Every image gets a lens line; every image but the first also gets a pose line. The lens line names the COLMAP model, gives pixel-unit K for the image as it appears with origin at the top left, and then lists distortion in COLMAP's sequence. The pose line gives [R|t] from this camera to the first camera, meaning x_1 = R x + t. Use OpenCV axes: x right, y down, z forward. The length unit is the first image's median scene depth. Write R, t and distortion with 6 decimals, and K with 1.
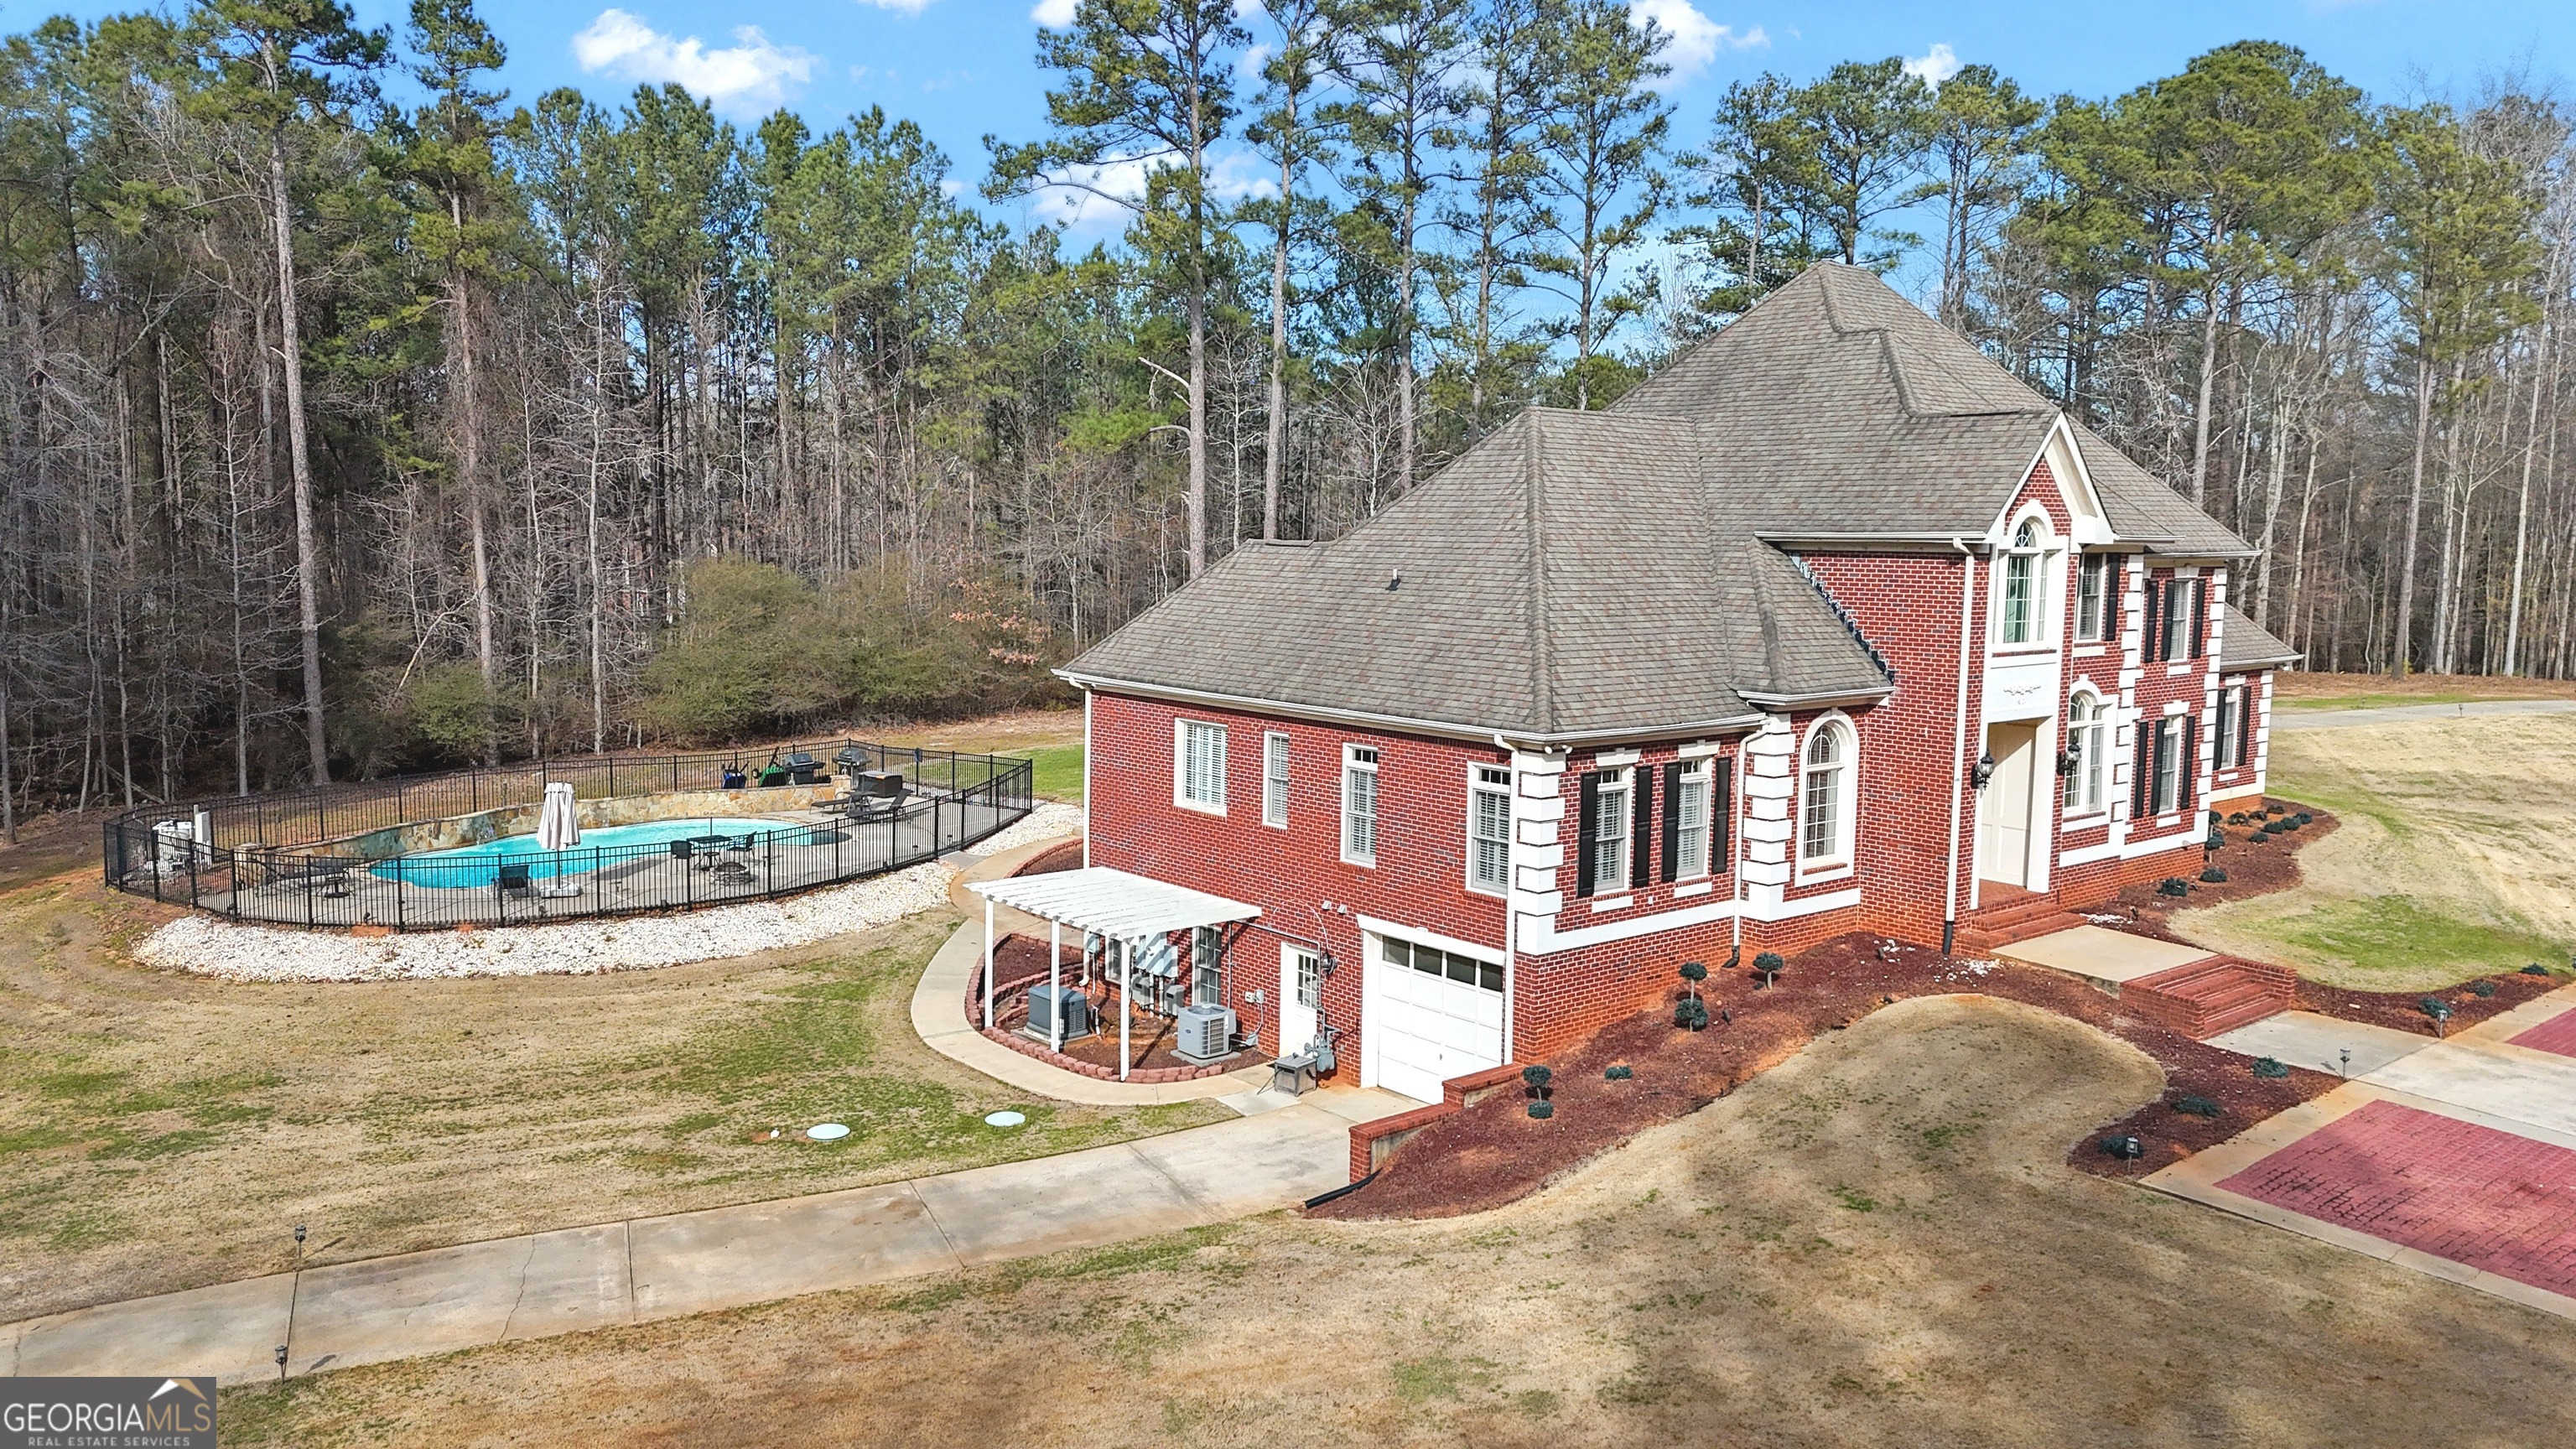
lens RADIAL K [[1891.6, 0, 1273.4], [0, 1891.6, 729.5], [0, 0, 1]] dist [0.063407, -0.056198]
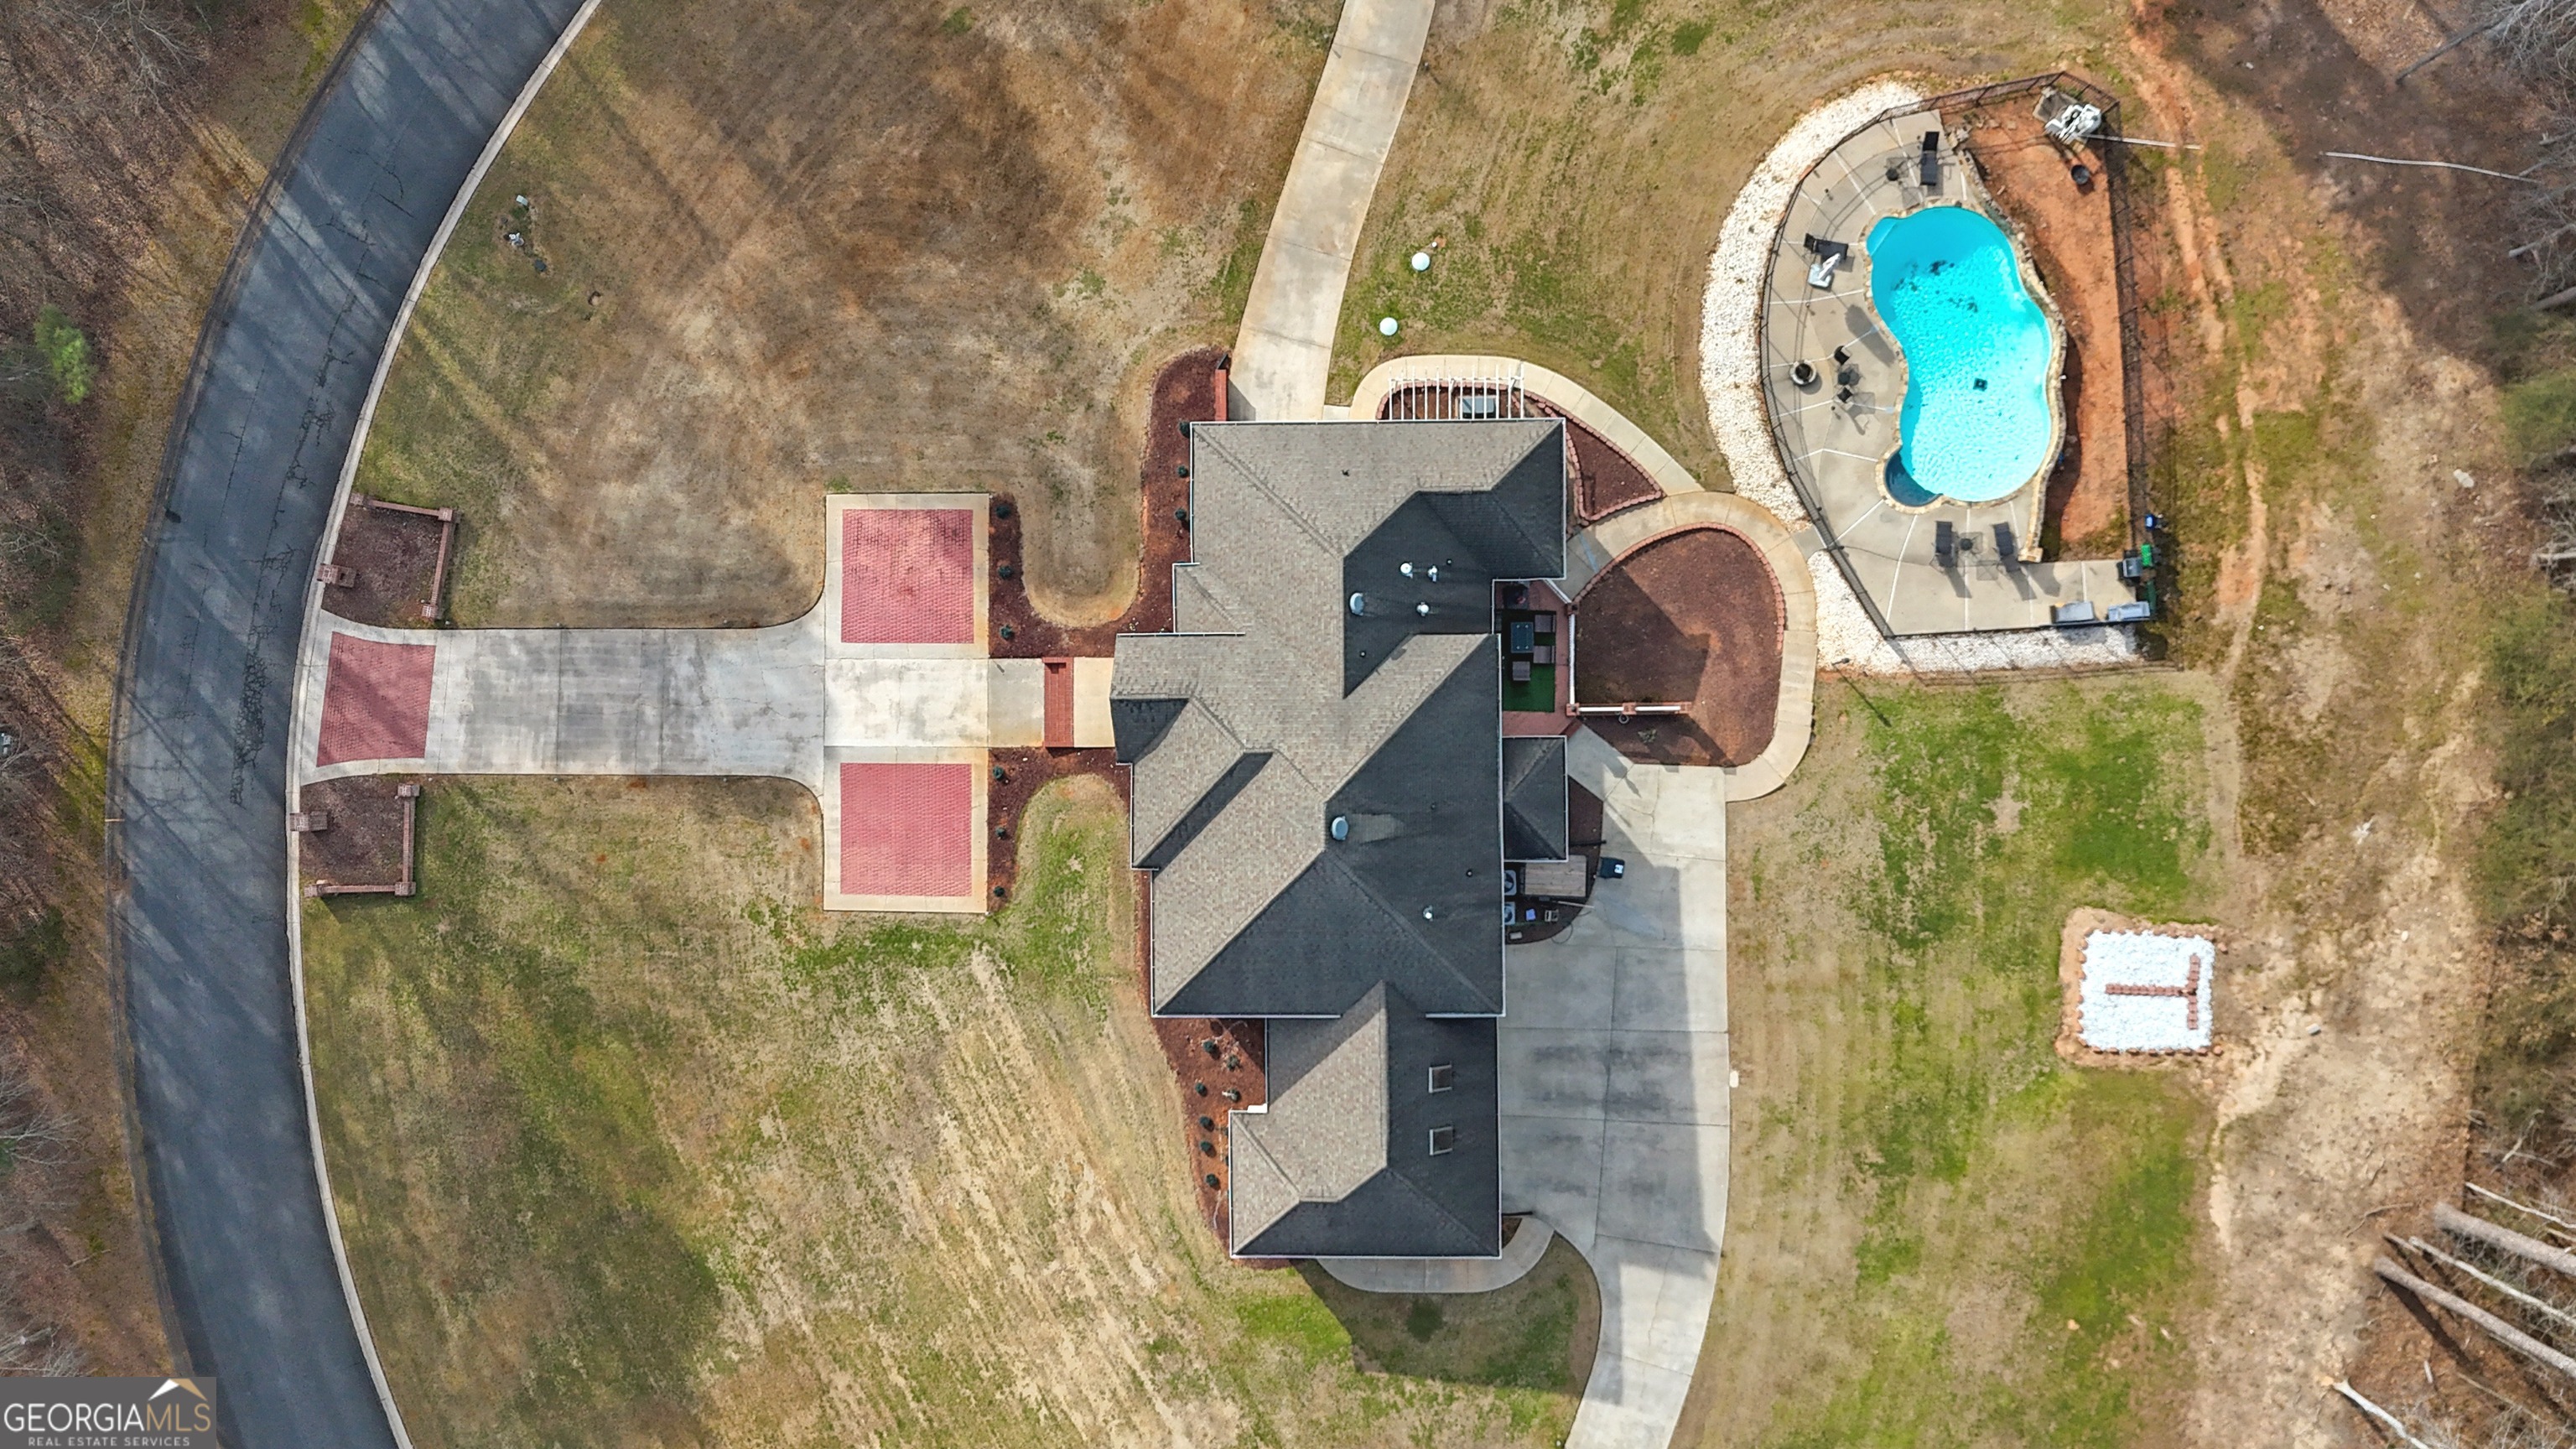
lens RADIAL K [[1891.6, 0, 1266.8], [0, 1891.6, 731.8], [0, 0, 1]] dist [0.063407, -0.056198]
pose [[-0.641805, 0.766830, -0.007548, 0.320353], [-0.064316, -0.044017, 0.996958, -1.916563], [0.764166, 0.640339, 0.077569, 0.899040]]
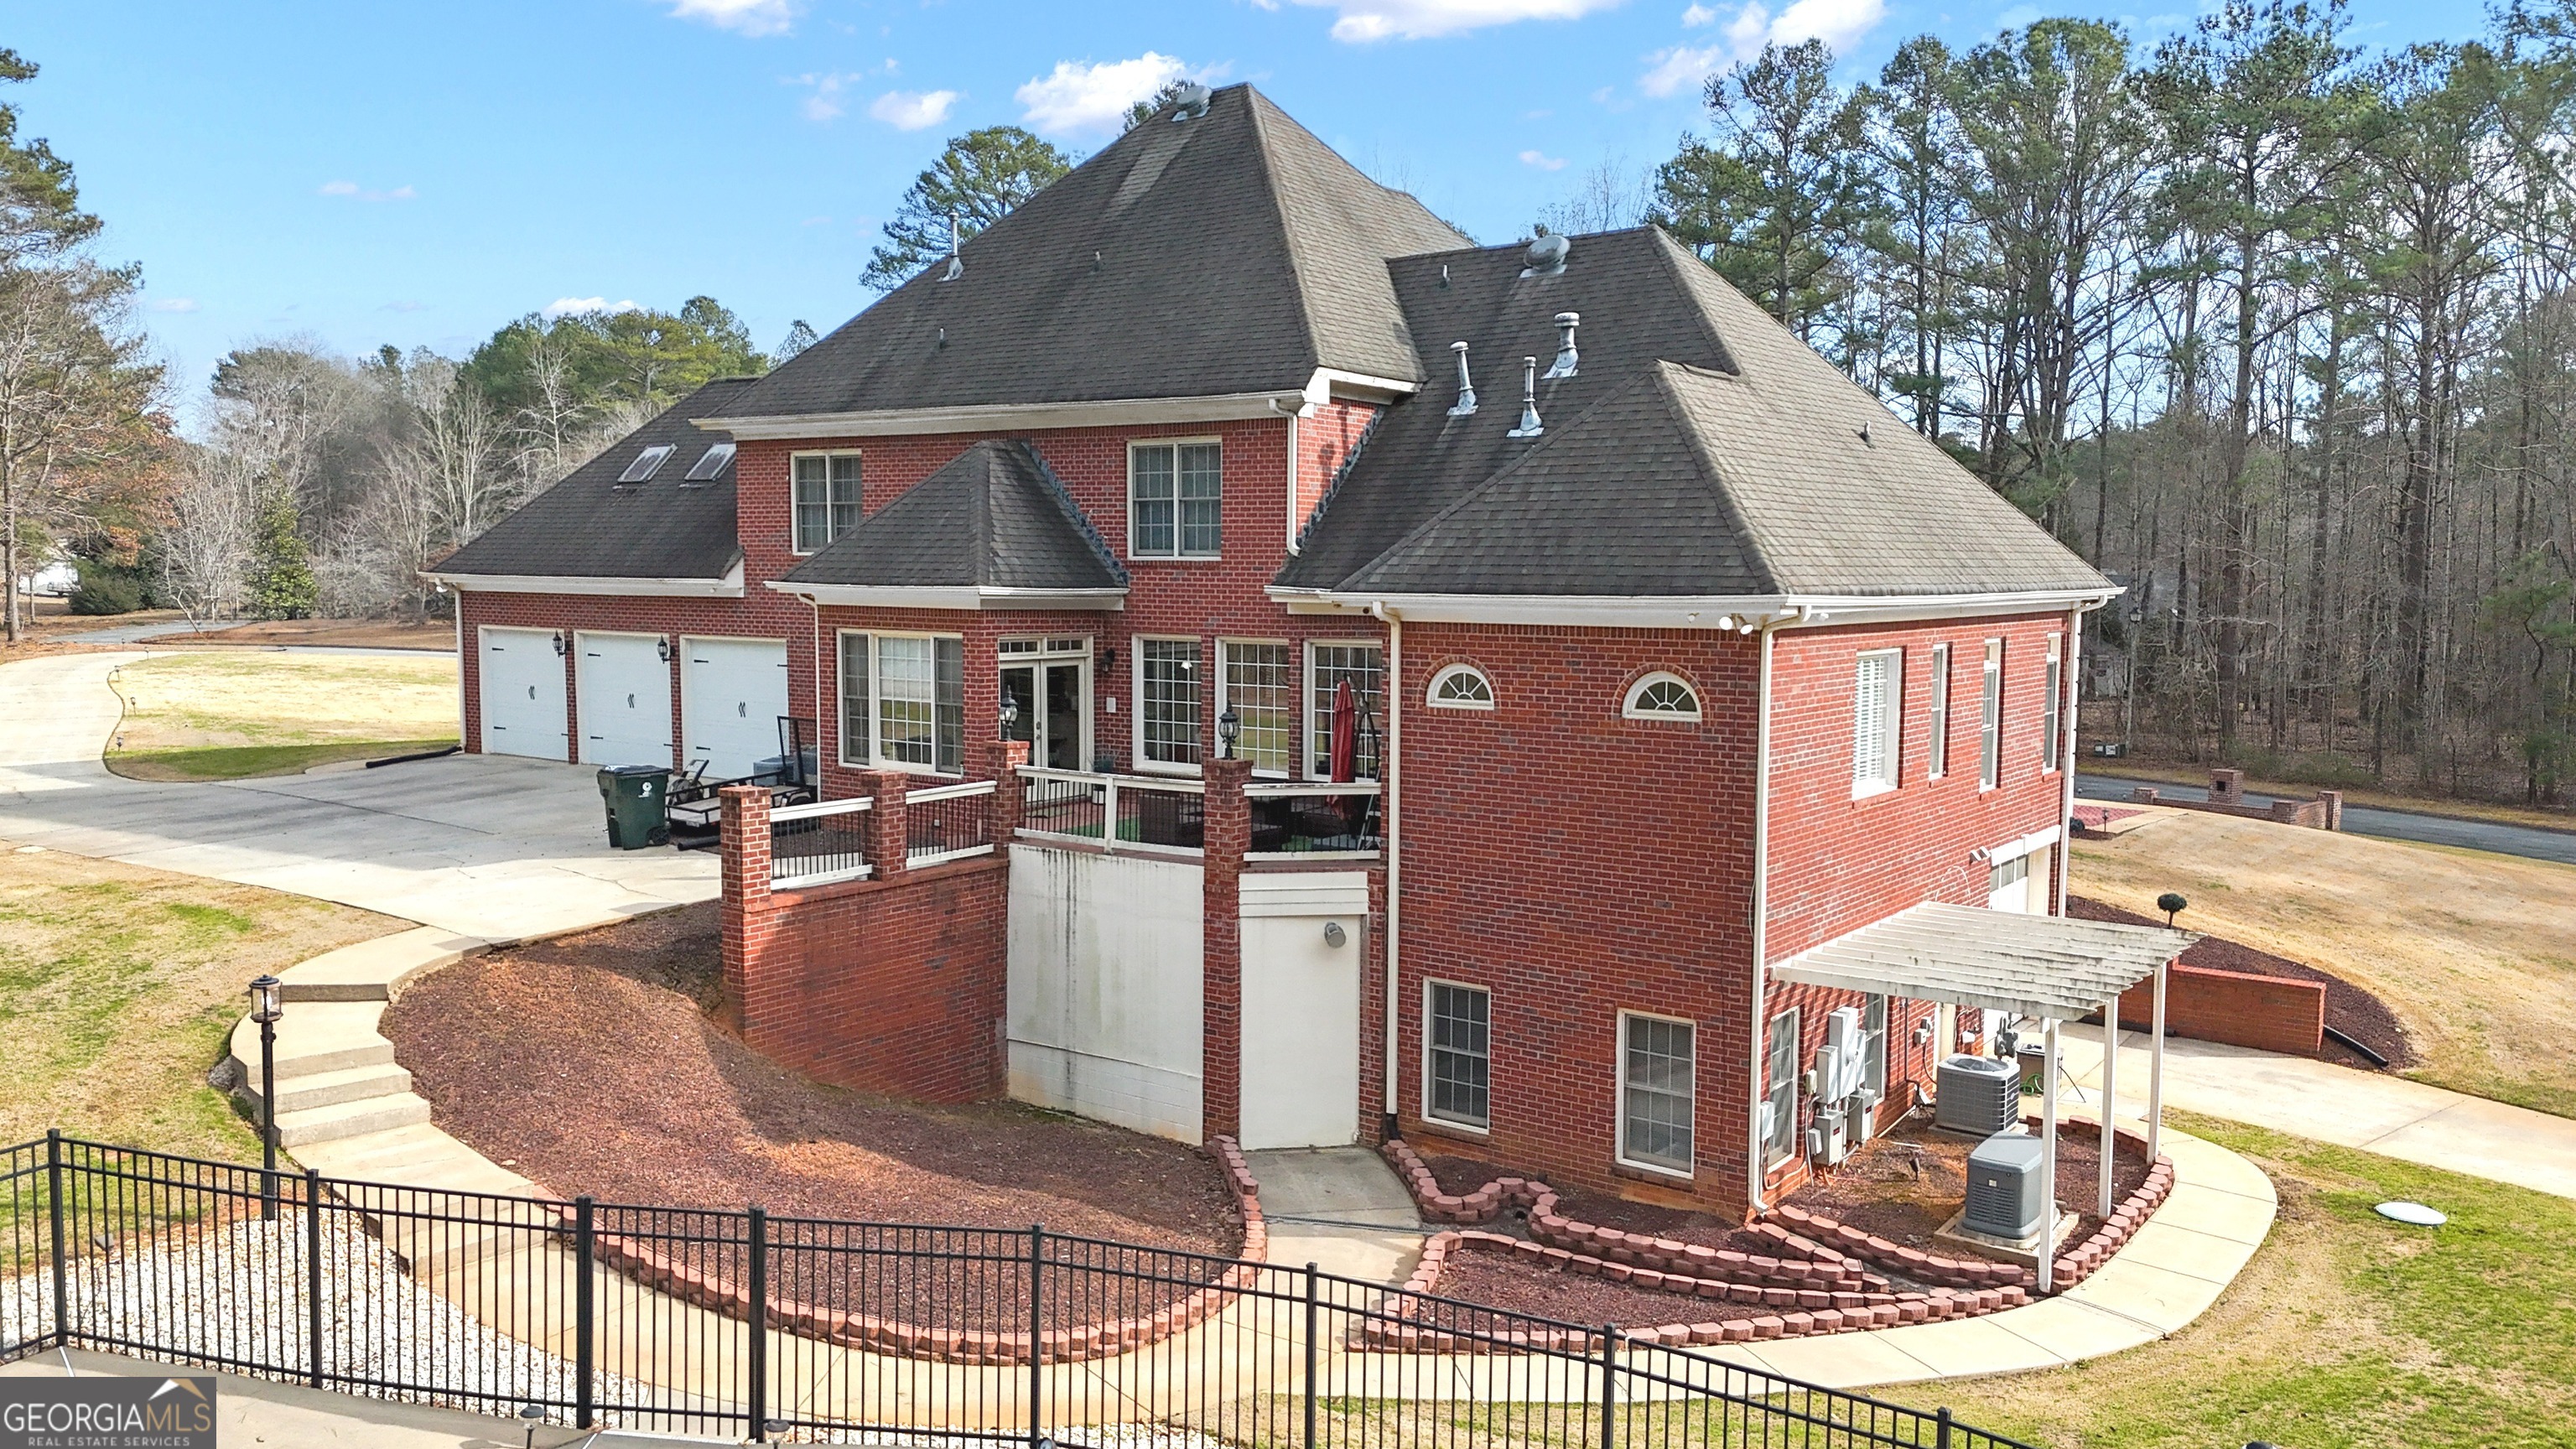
lens RADIAL K [[1891.6, 0, 1291.1], [0, 1891.6, 727.7], [0, 0, 1]] dist [0.063407, -0.056198]
pose [[-0.228219, -0.105058, 0.967925, -0.605271], [0.099513, 0.986437, 0.130531, -0.080375], [-0.968511, 0.126111, -0.214669, 1.322729]]
